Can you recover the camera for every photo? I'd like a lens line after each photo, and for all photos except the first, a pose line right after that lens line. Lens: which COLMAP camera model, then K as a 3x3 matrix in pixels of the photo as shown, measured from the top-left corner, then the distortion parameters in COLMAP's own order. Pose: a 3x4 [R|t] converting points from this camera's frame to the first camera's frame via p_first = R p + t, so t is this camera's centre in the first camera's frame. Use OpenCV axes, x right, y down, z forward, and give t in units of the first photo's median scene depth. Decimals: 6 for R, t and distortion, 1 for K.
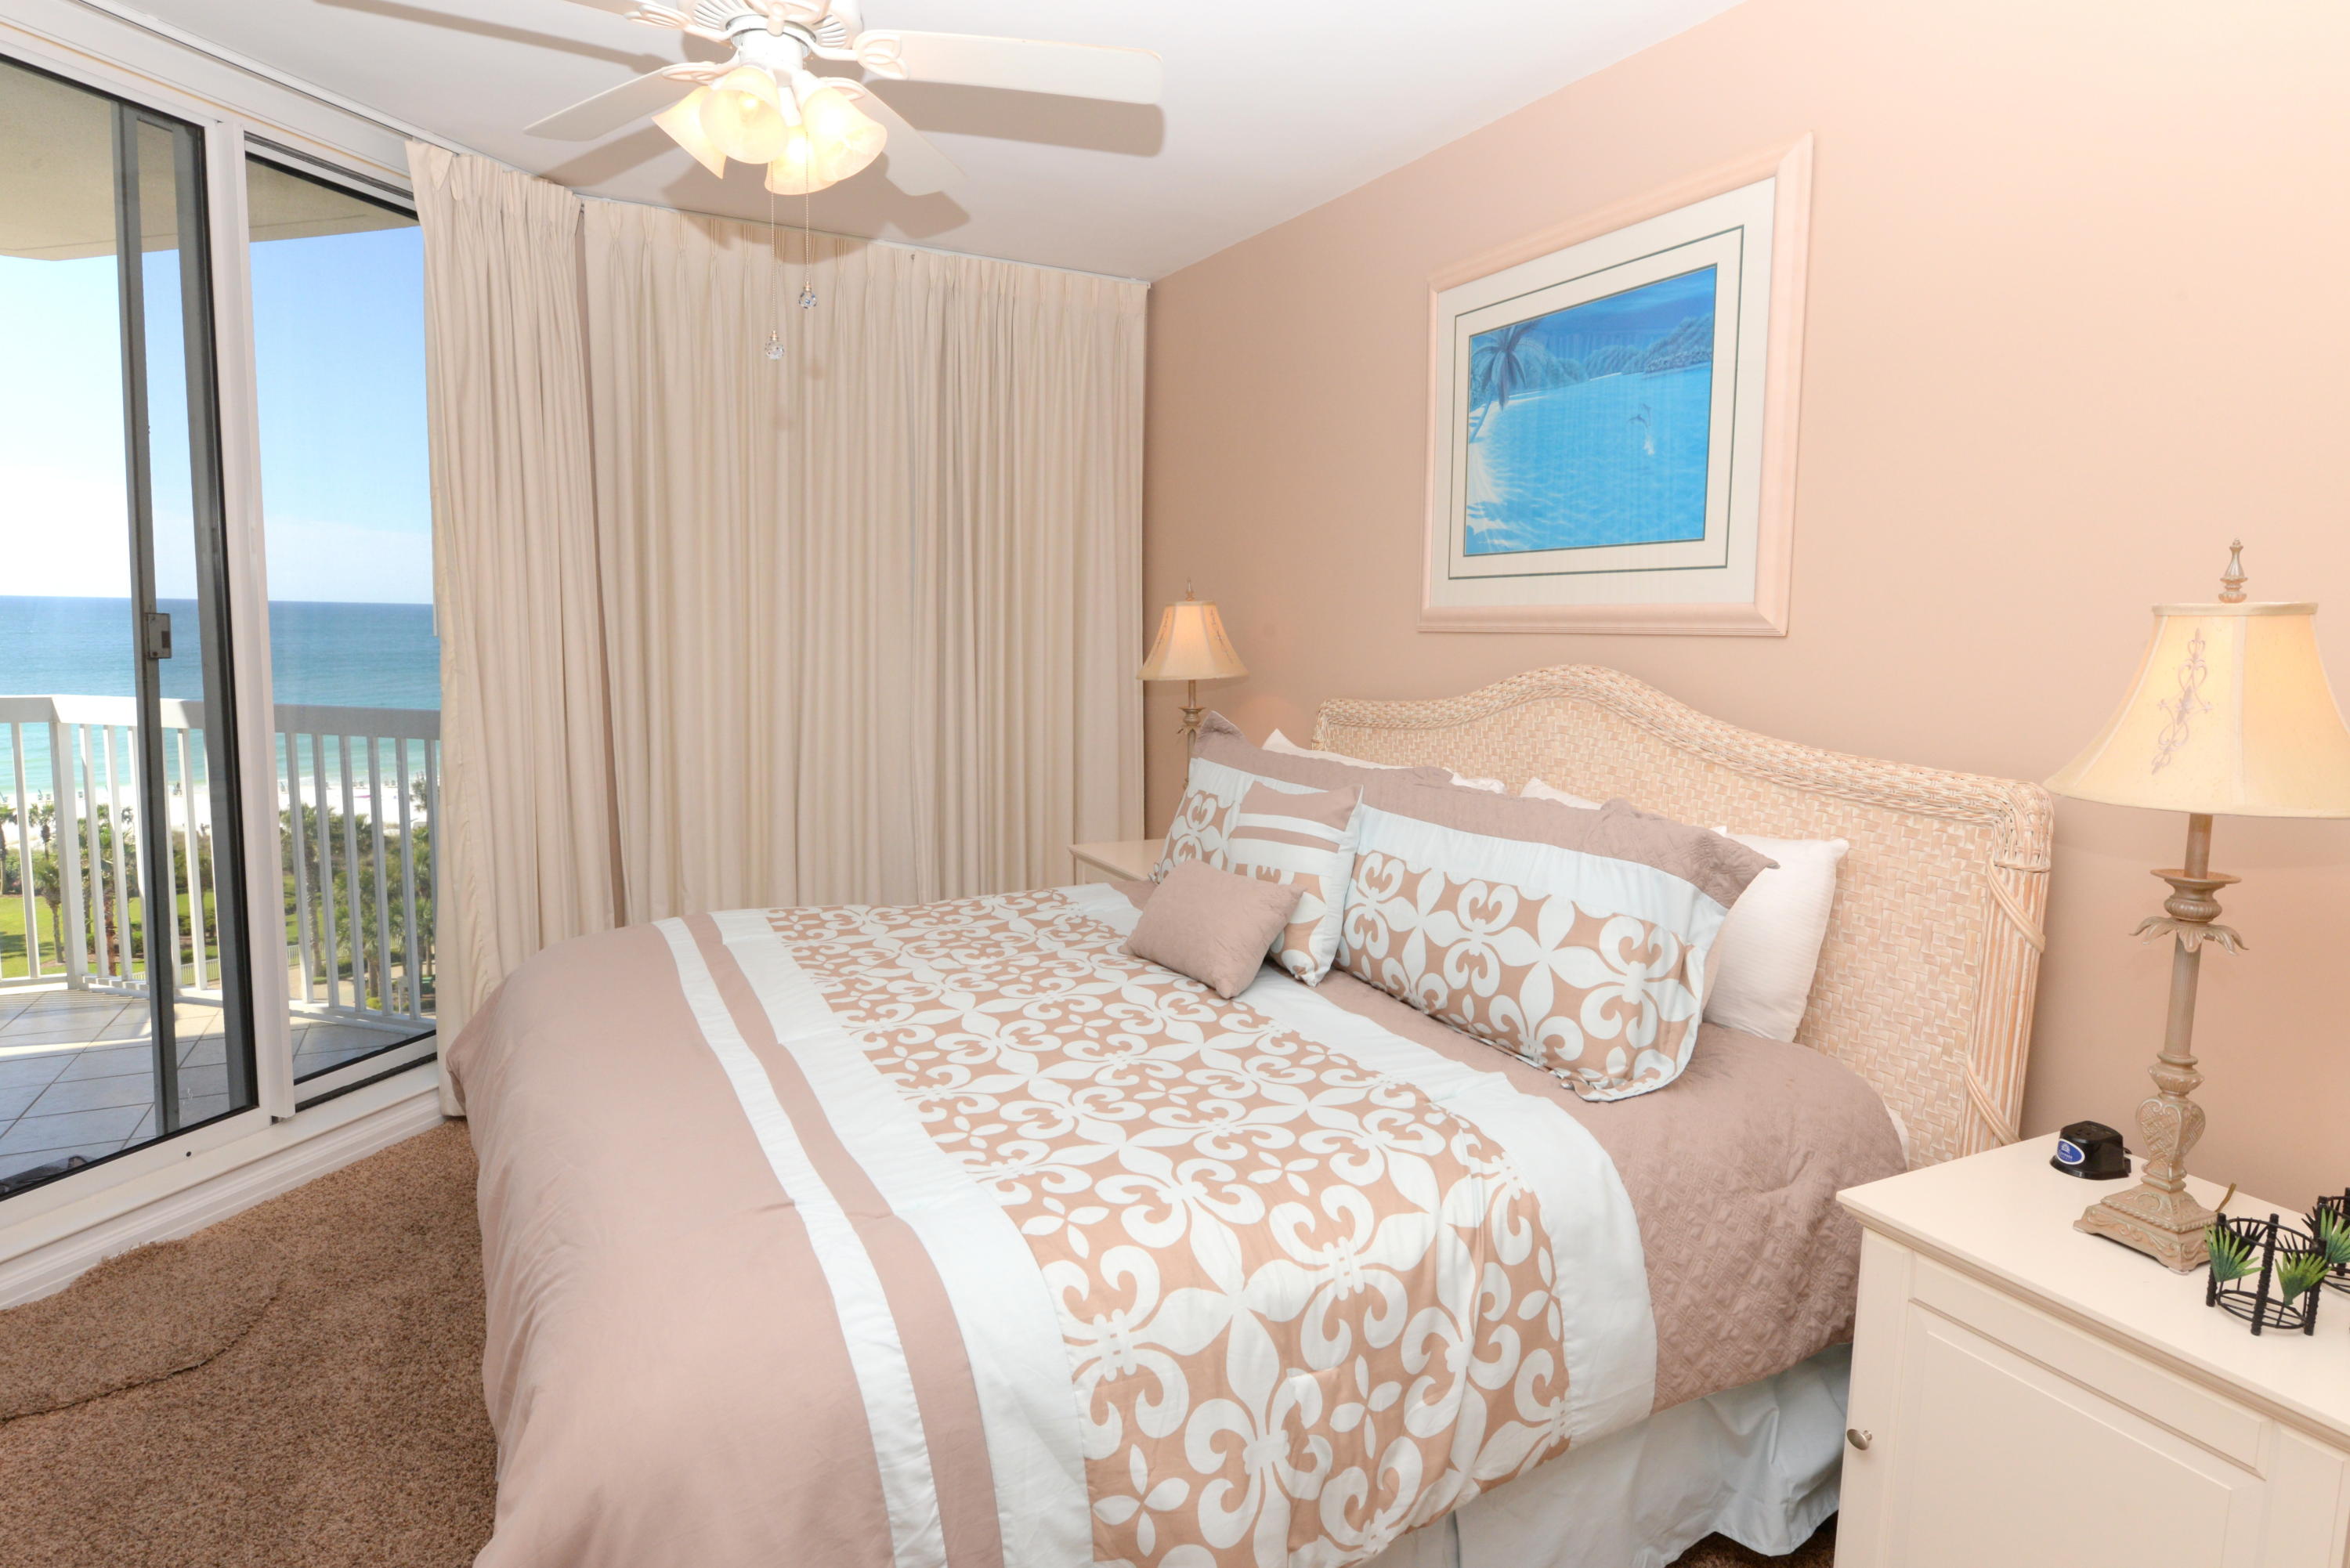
lens RADIAL K [[1322.6, 0, 1170.1], [0, 1322.6, 798.9], [0, 0, 1]] dist [0.000545, -0.001919]
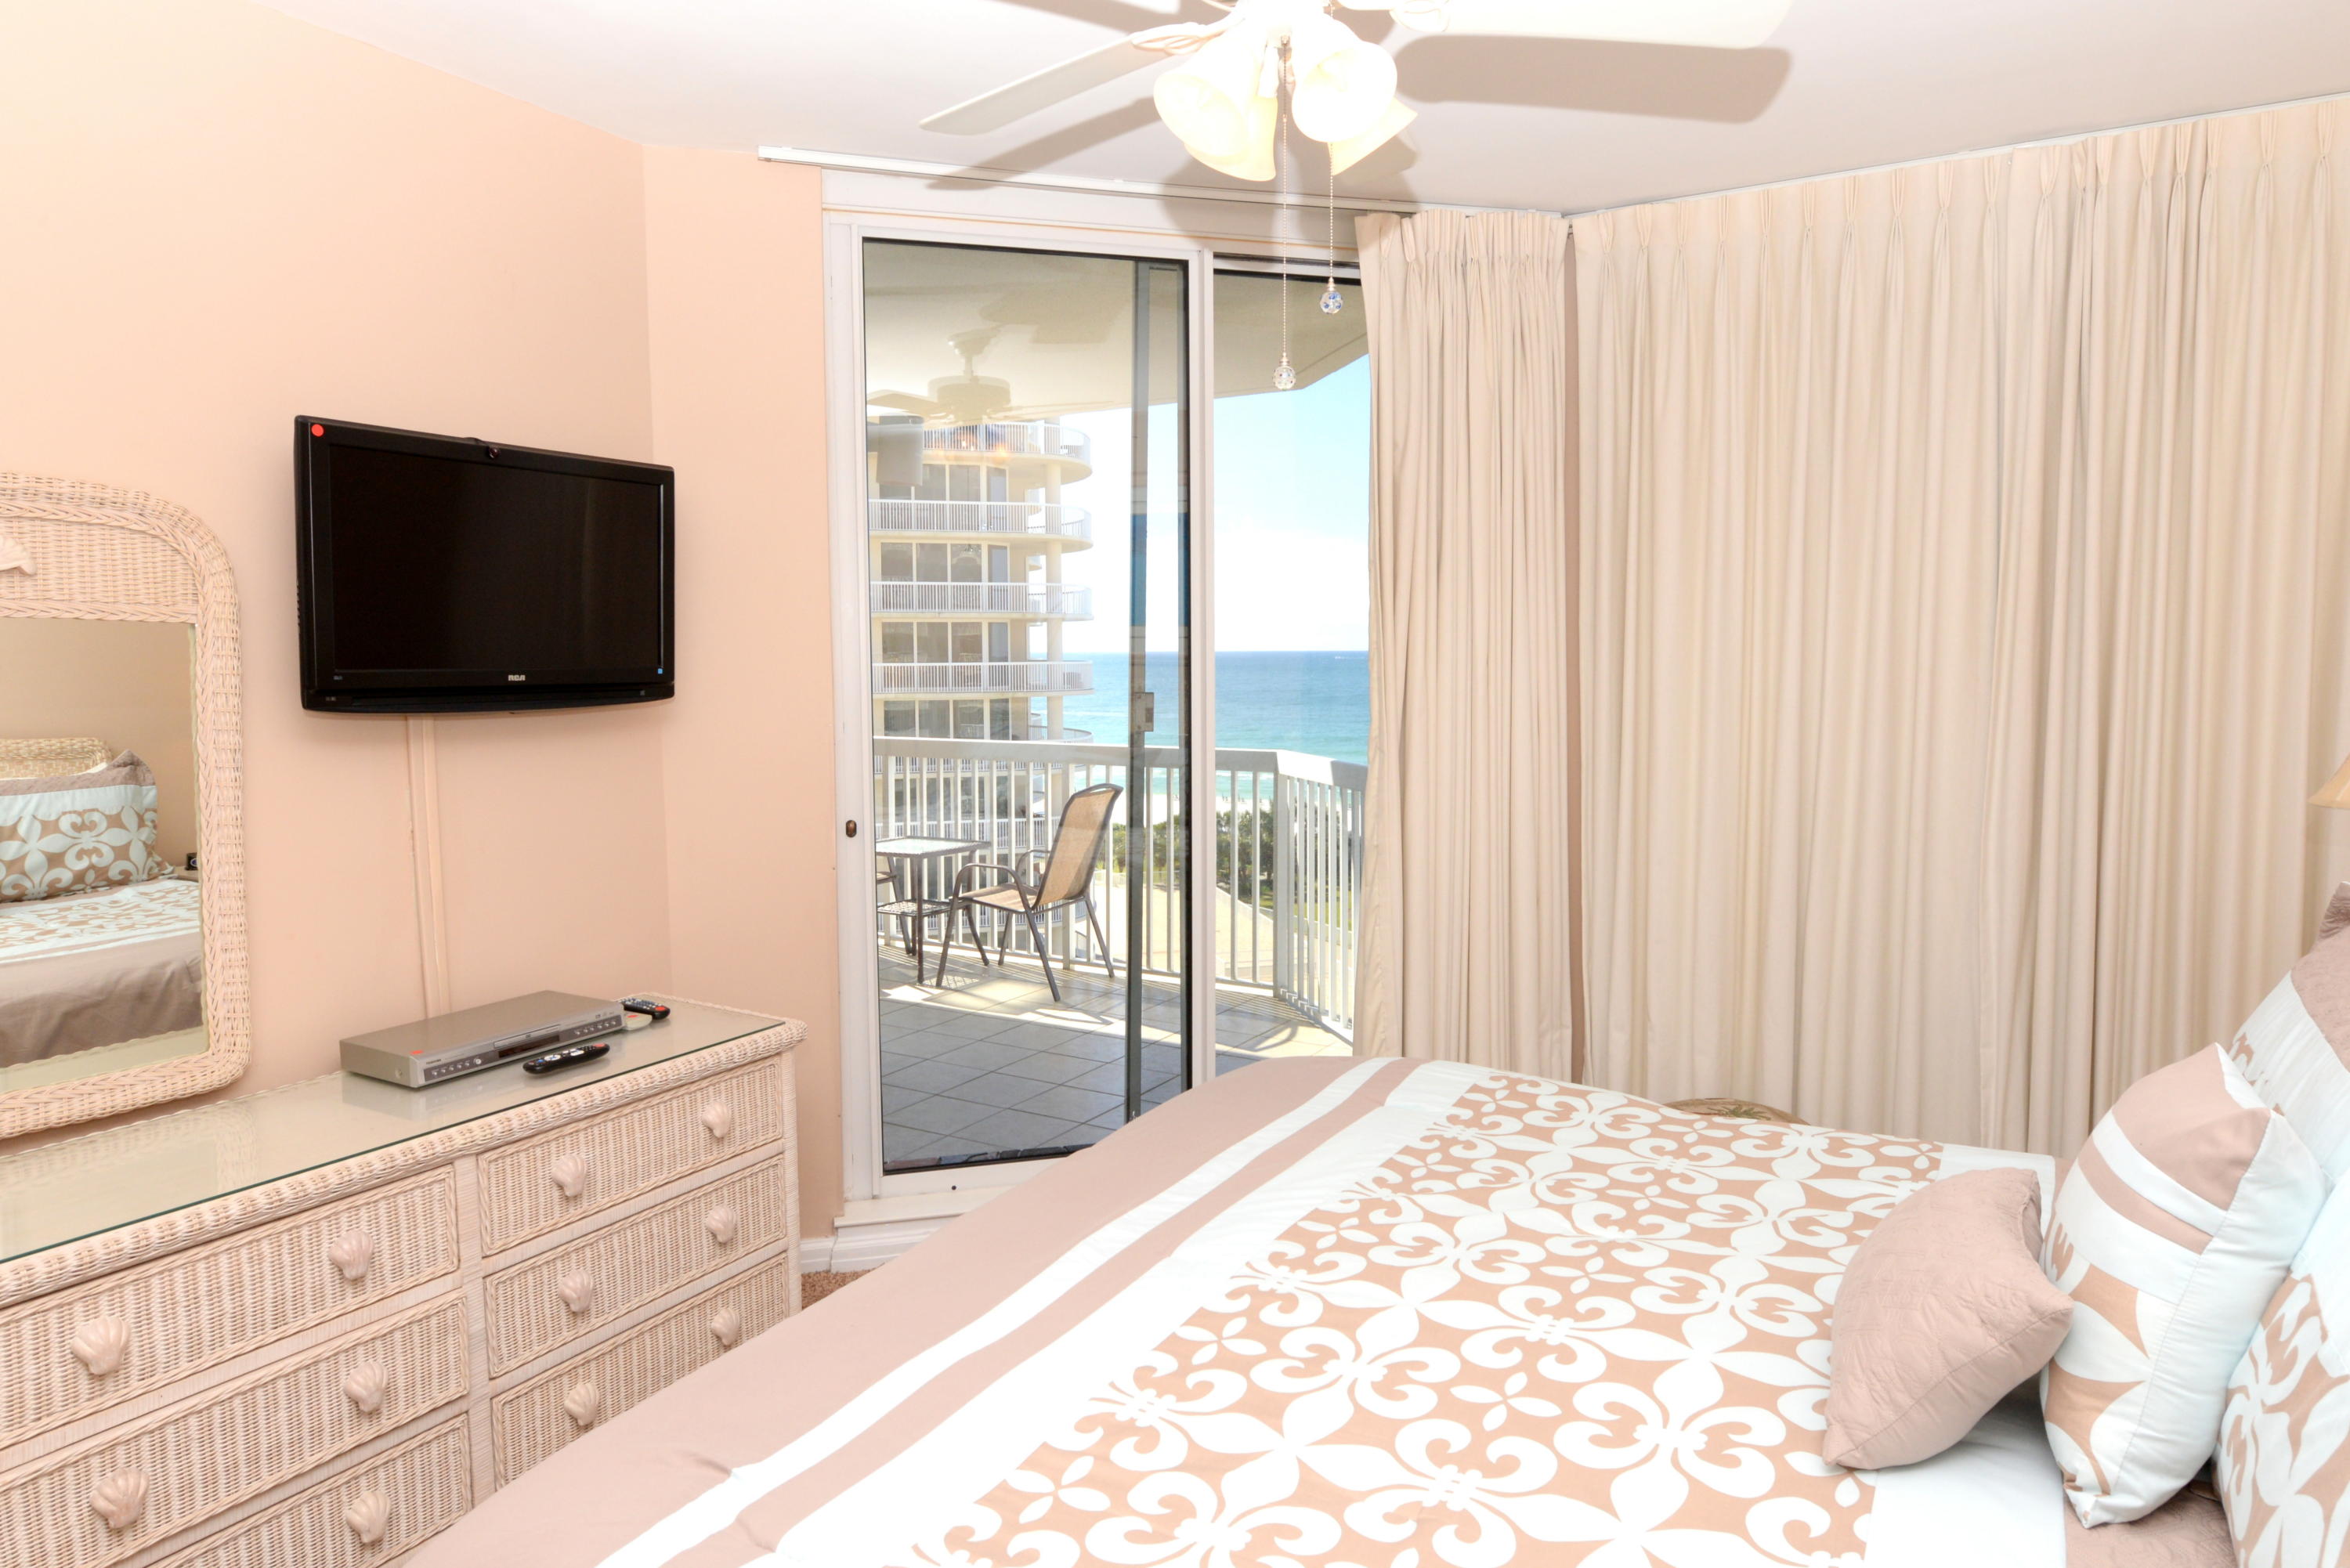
lens RADIAL K [[1404.6, 0, 1146.4], [0, 1404.6, 781.2], [0, 0, 1]] dist [-0.001880, -0.004711]
pose [[0.526647, 0.055717, -0.848256, 0.327635], [-0.099224, 0.995058, 0.003756, -0.082708], [0.844274, 0.082189, 0.529573, 0.441168]]
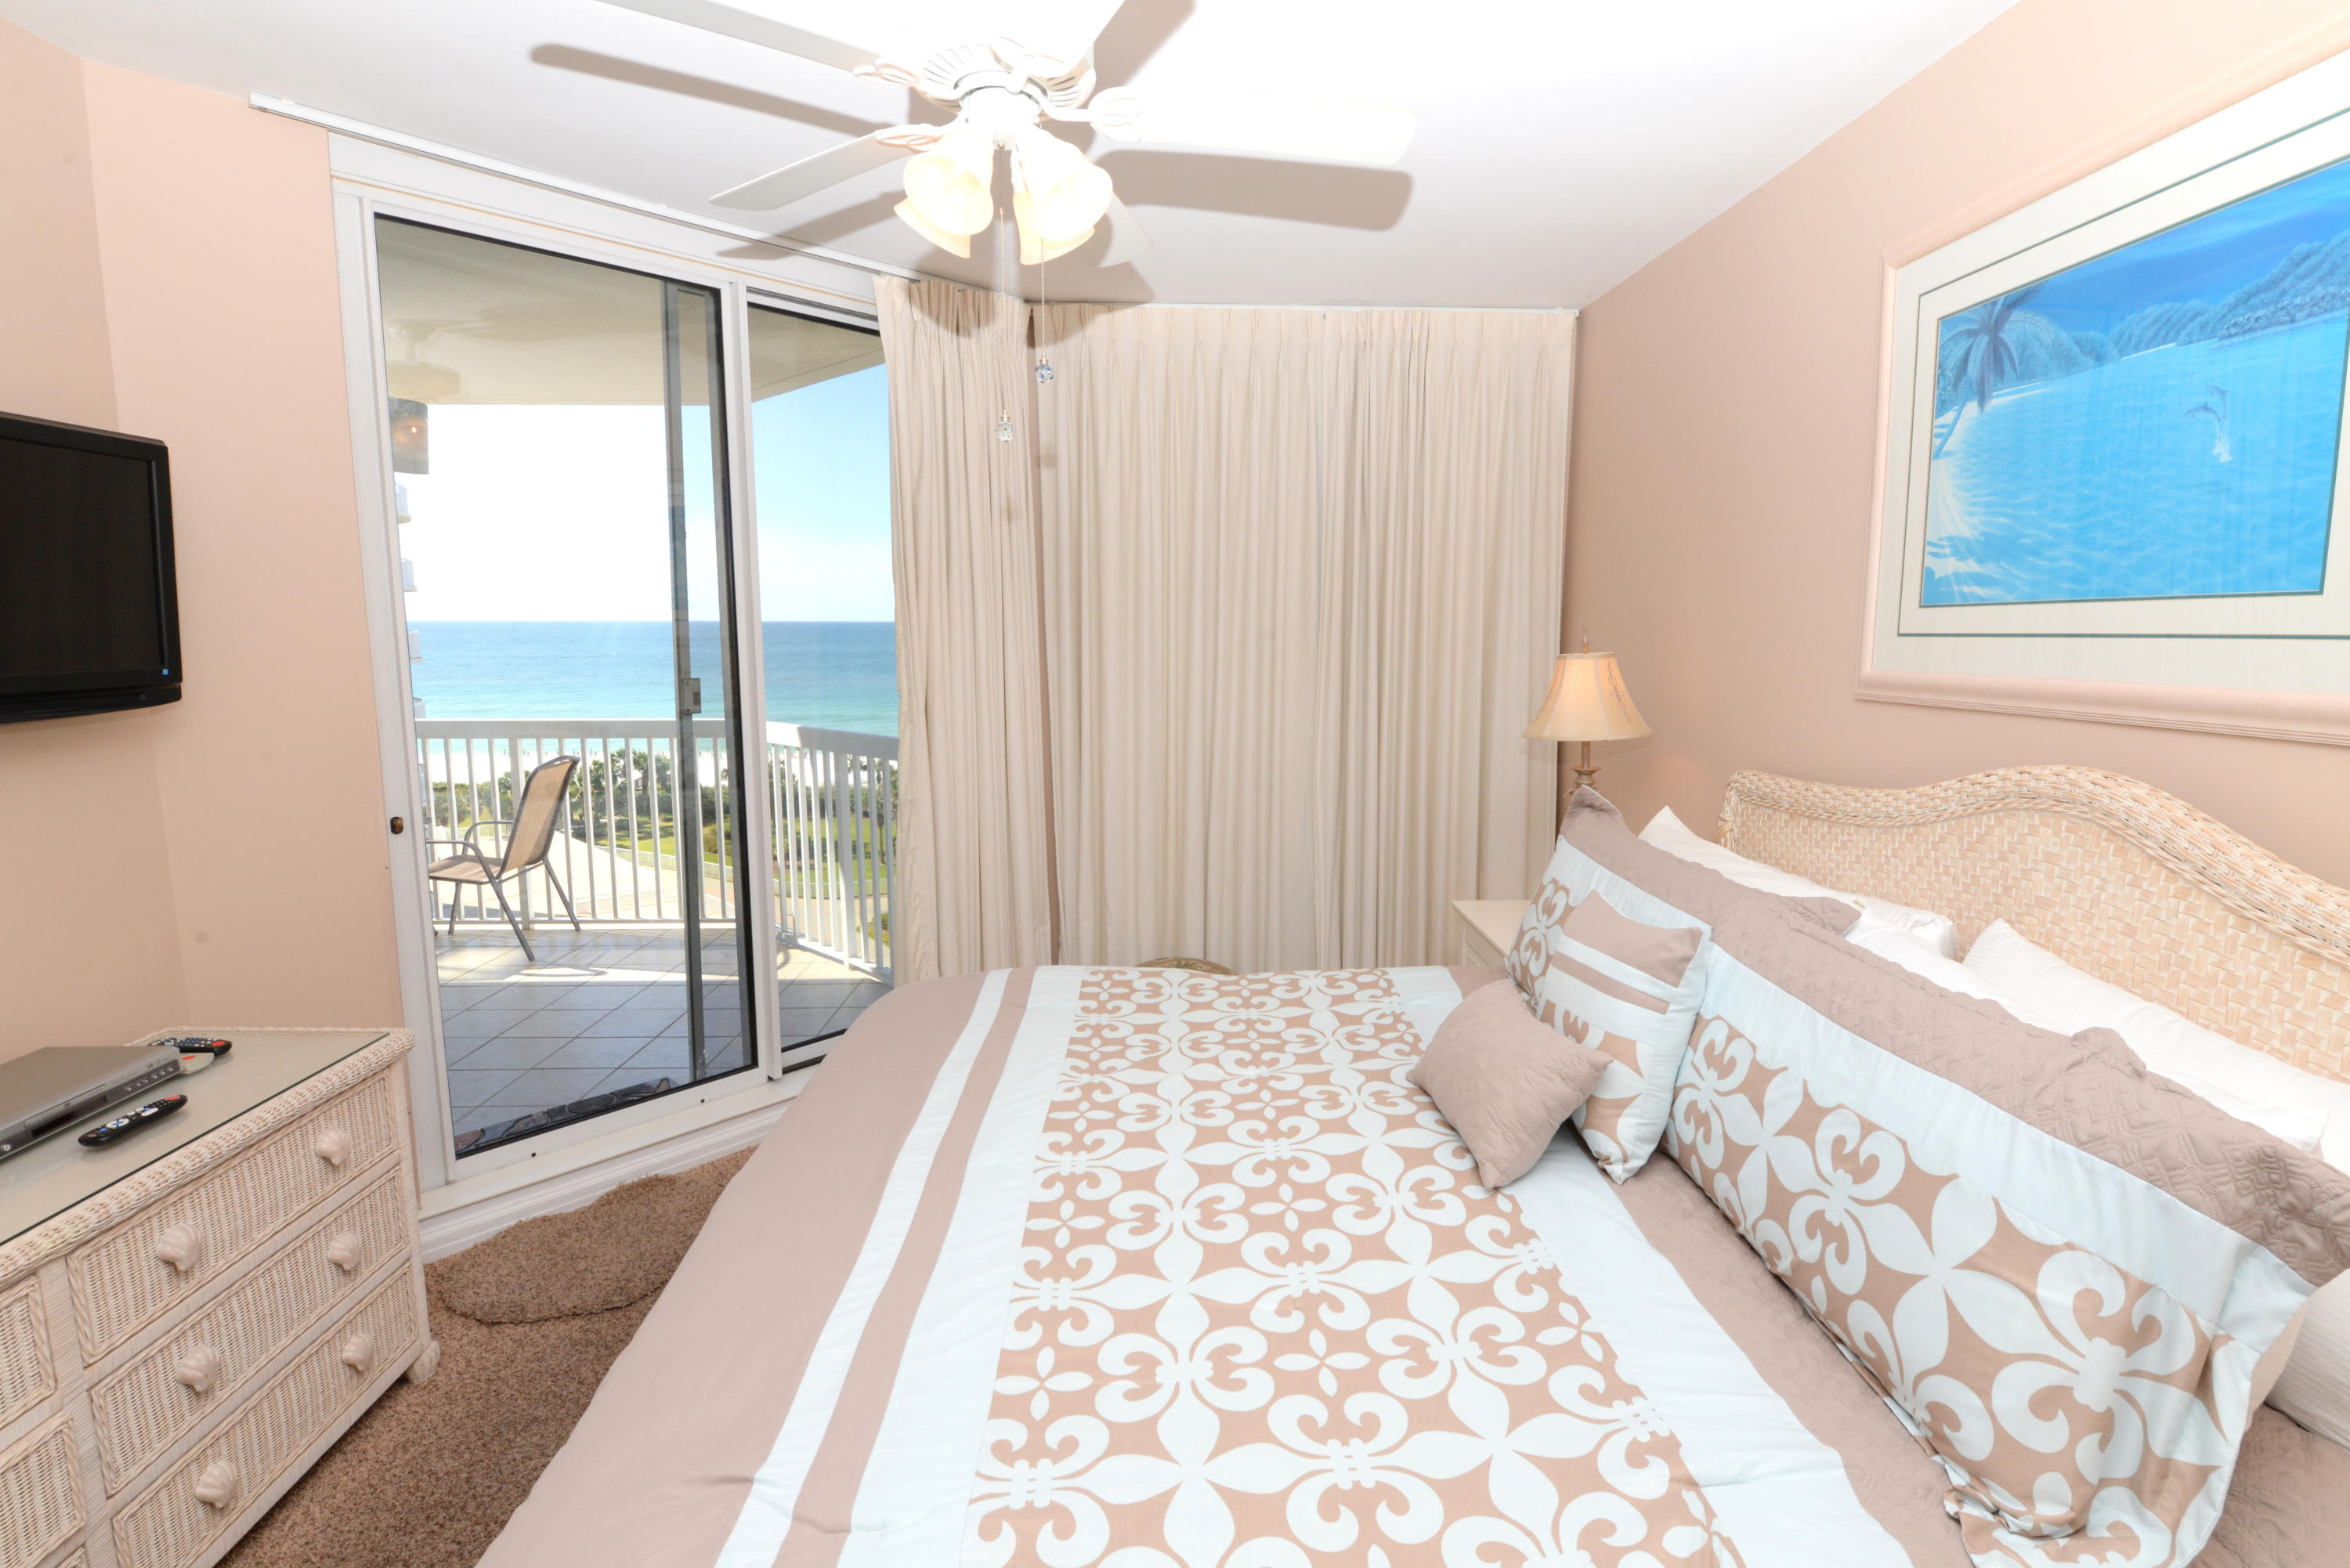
lens RADIAL K [[1099.4, 0, 1175.0], [0, 1099.4, 784.0], [0, 0, 1]] dist [-0.011594, -0.002222]
pose [[0.901406, 0.044799, -0.430652, 0.137457], [-0.041994, 0.998989, 0.016023, -0.090805], [0.430934, 0.003642, 0.902376, 0.300754]]
